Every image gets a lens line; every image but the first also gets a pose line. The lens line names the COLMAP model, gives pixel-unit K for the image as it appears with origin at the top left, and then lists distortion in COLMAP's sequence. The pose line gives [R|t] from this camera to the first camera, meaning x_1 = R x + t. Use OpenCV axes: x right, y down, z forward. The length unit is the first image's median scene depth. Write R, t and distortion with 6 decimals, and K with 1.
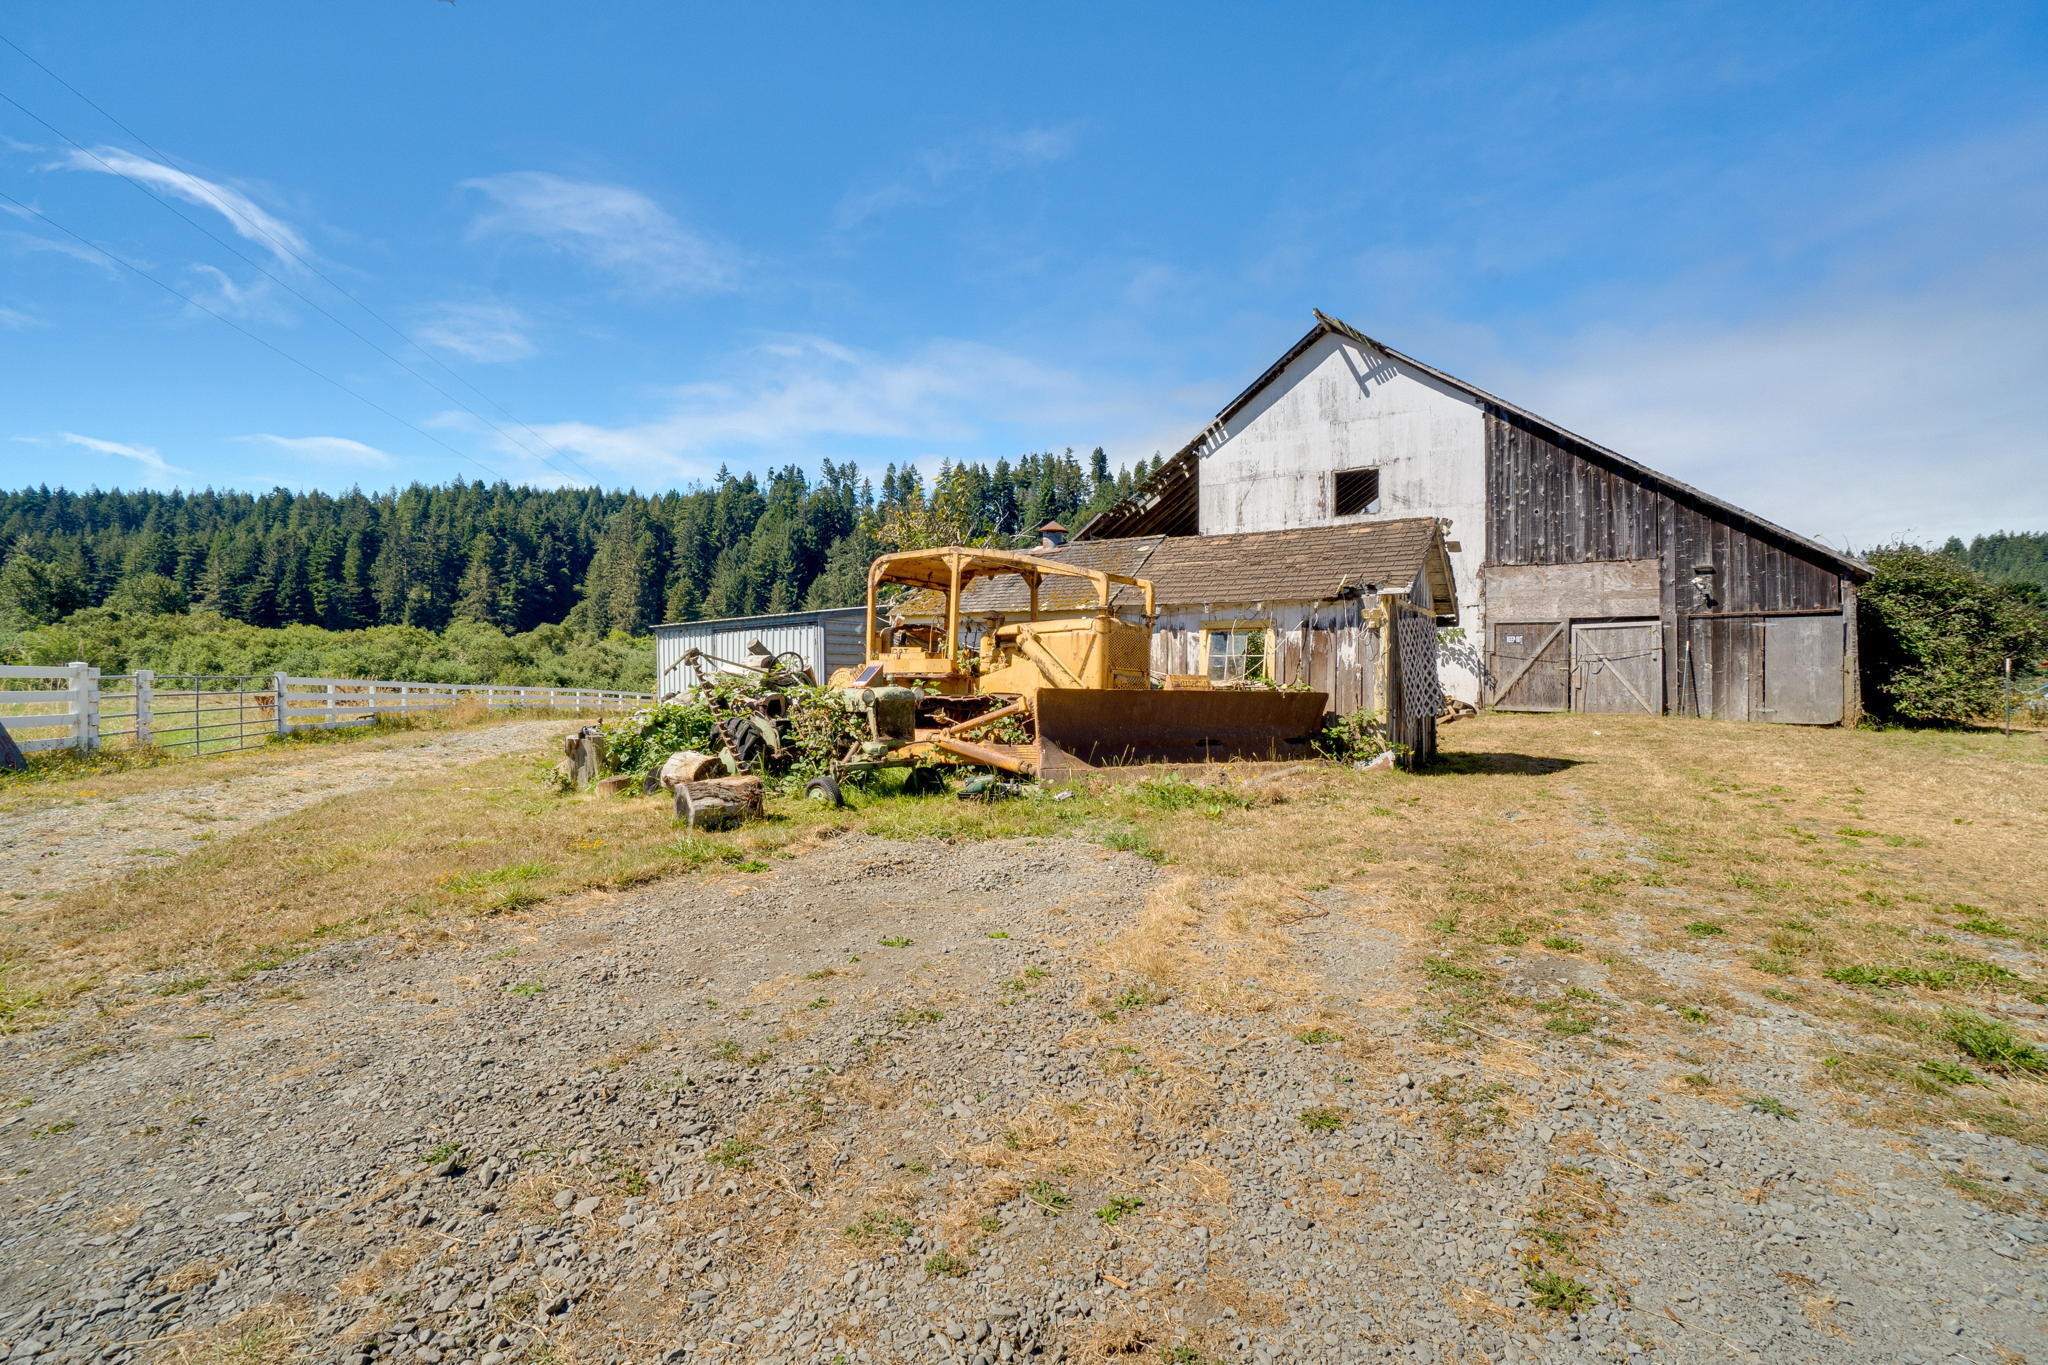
lens RADIAL K [[914.9, 0, 1021.1], [0, 914.9, 681.1], [0, 0, 1]] dist [-0.060928, 0.022909]
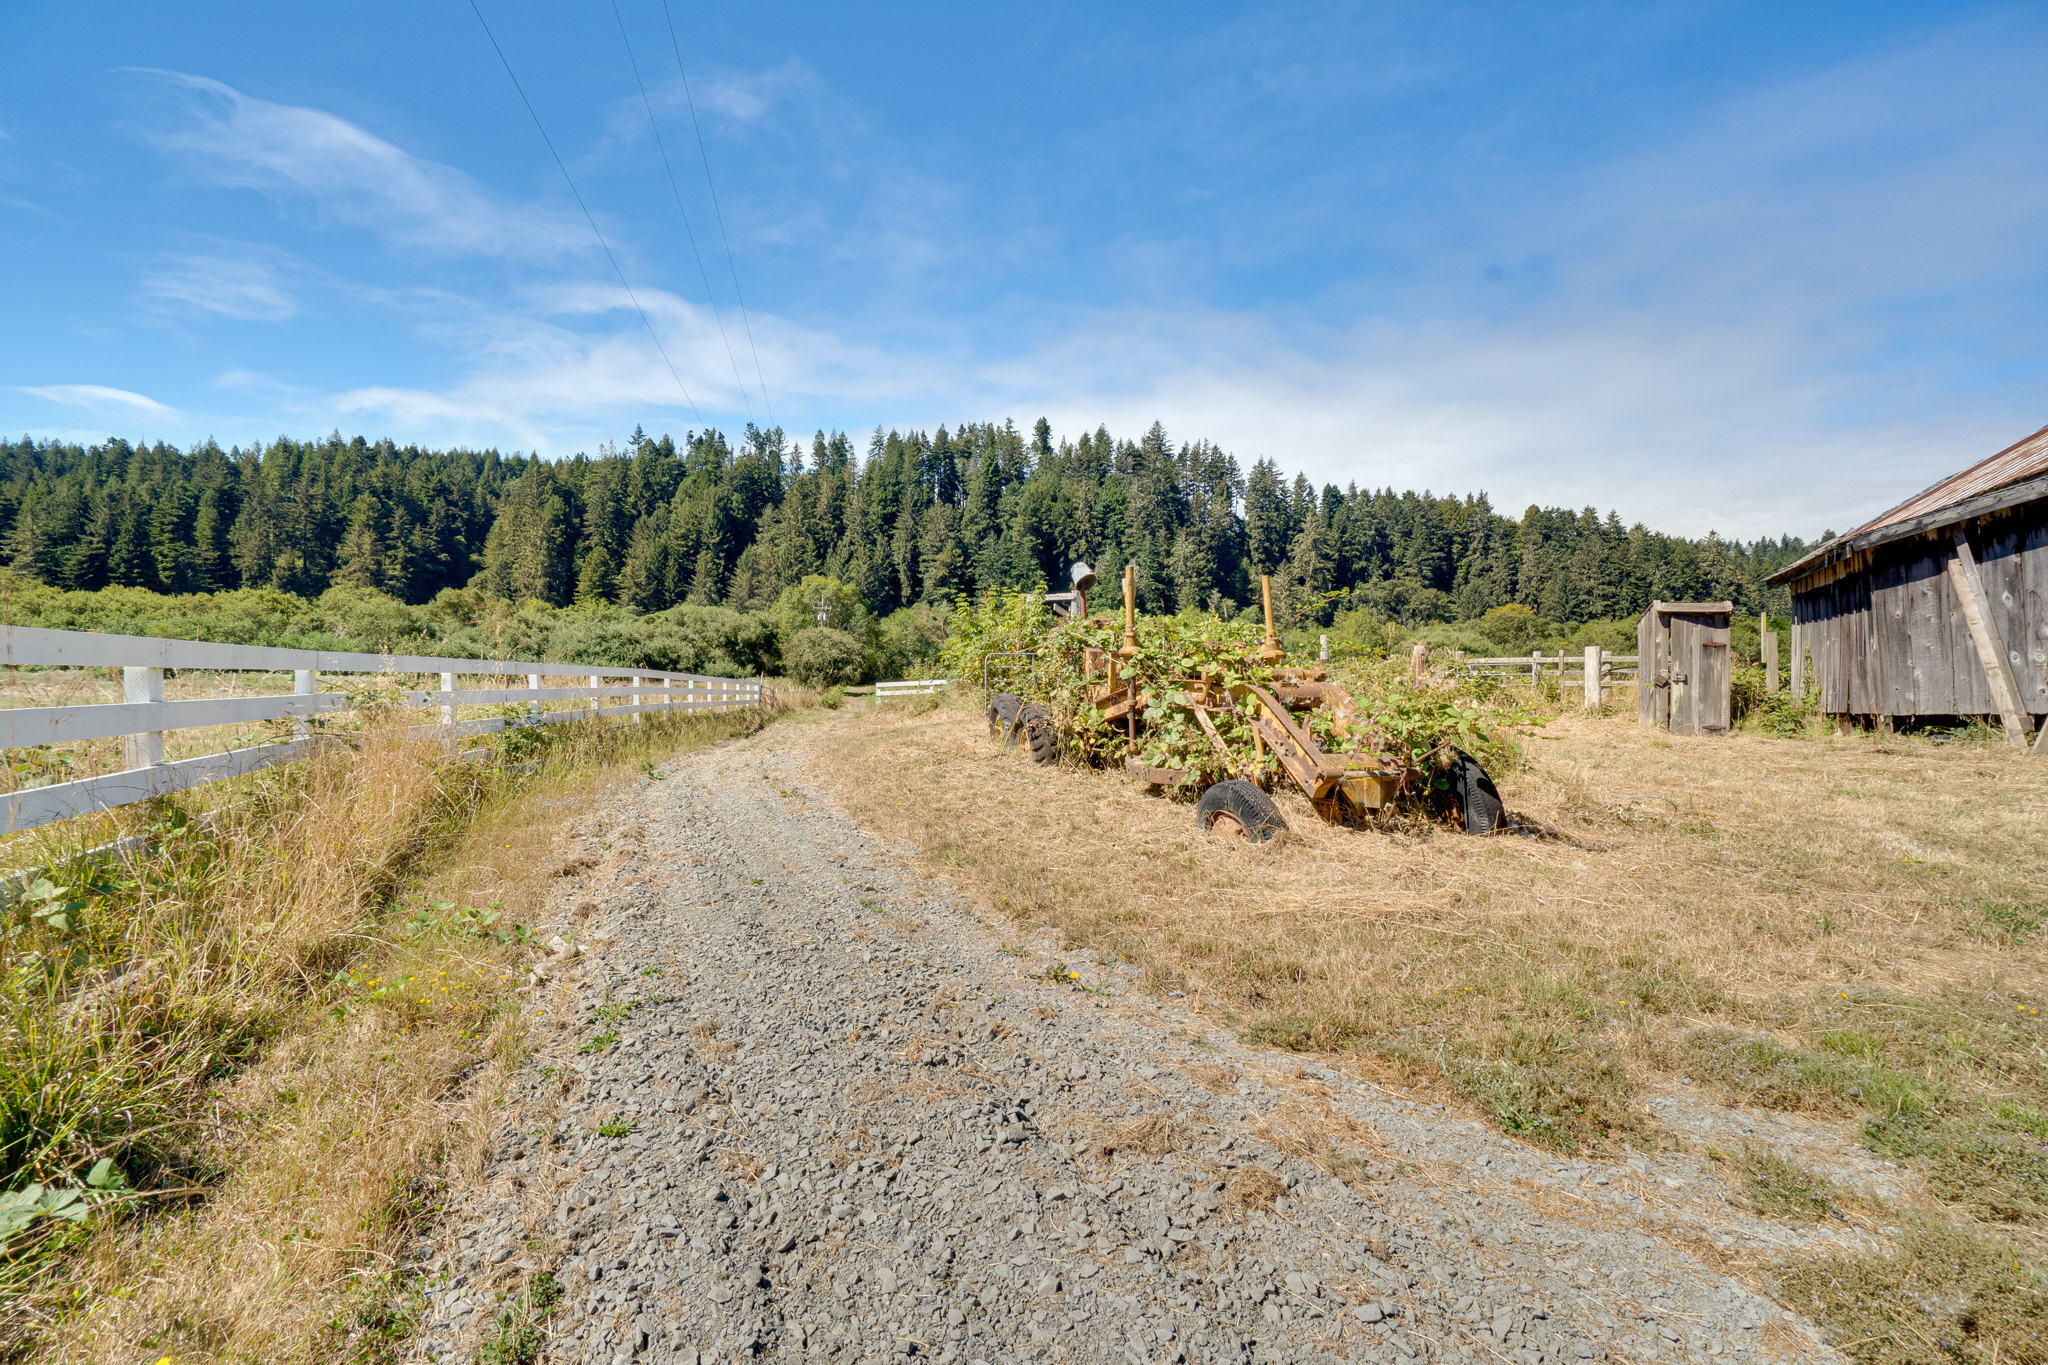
lens RADIAL K [[914.9, 0, 1029.6], [0, 914.9, 684.9], [0, 0, 1]] dist [-0.060928, 0.022909]
pose [[0.995033, 0.000949, 0.099536, -0.073842], [-0.003572, 0.999651, 0.026183, 0.000392], [-0.099477, -0.026408, 0.994689, 0.123047]]
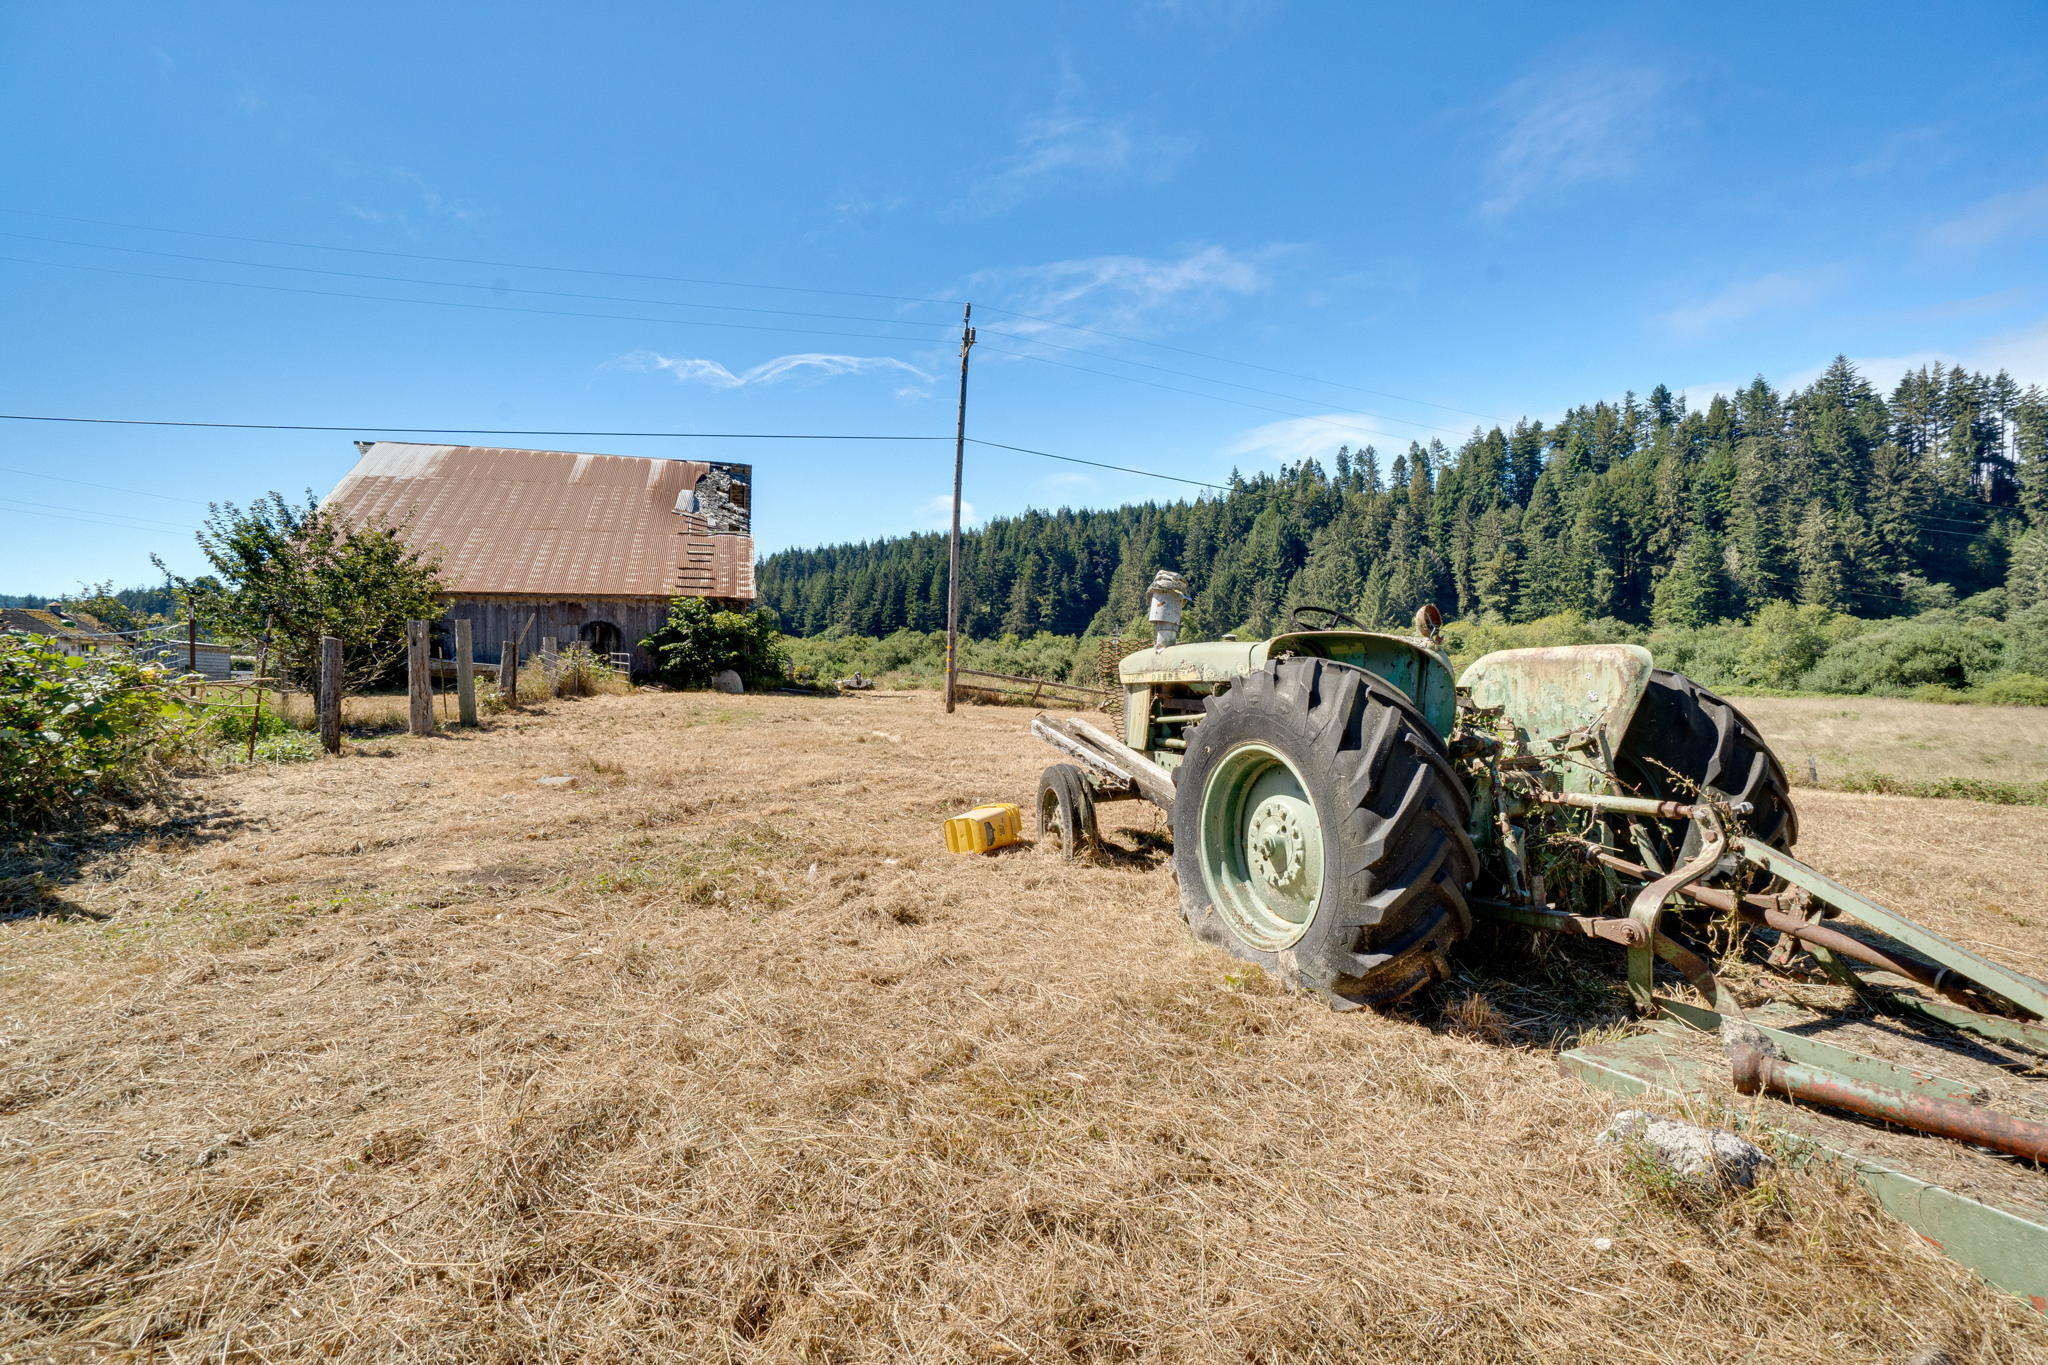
lens RADIAL K [[914.9, 0, 1004.4], [0, 914.9, 673.2], [0, 0, 1]] dist [-0.060928, 0.022909]
pose [[0.794169, -0.011515, -0.607588, 0.305479], [0.008313, 0.999933, -0.008085, 0.006624], [0.607640, 0.001370, 0.794212, 0.050222]]
